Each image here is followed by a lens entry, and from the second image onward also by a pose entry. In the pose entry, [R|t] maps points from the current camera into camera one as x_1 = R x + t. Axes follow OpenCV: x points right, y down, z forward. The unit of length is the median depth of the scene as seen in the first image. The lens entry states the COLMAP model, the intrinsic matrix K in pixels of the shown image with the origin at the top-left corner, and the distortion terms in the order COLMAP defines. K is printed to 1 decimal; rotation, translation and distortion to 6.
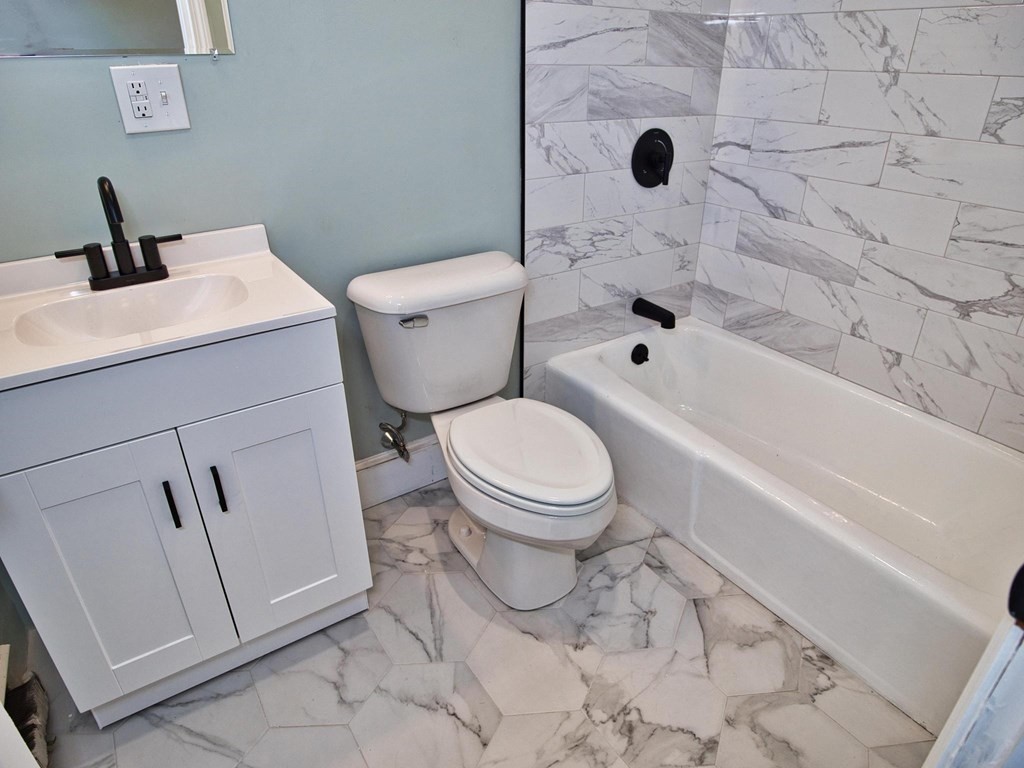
lens RADIAL K [[617.5, 0, 510.4], [0, 617.5, 383.0], [0, 0, 1]] dist [-0.102841, 0.040861]
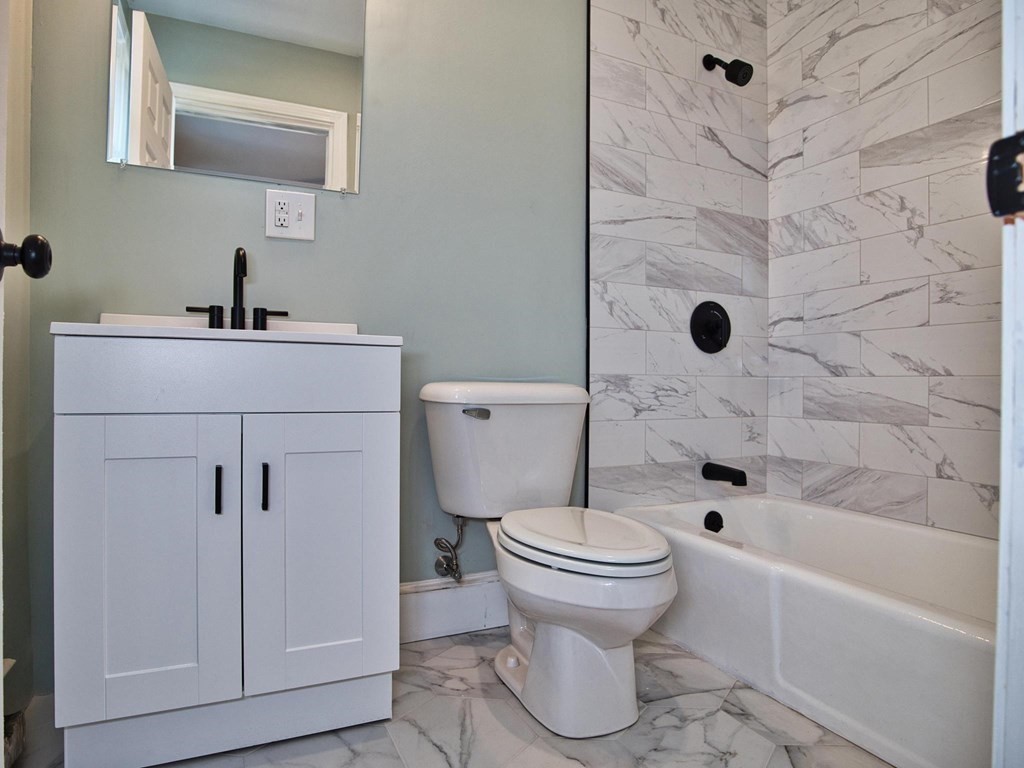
lens RADIAL K [[617.5, 0, 510.4], [0, 617.5, 383.0], [0, 0, 1]] dist [-0.102841, 0.040861]
pose [[0.988492, 0.008600, -0.151031, 0.050538], [-0.078048, 0.884238, -0.460468, 0.281112], [0.129588, 0.466957, 0.874733, 0.042665]]
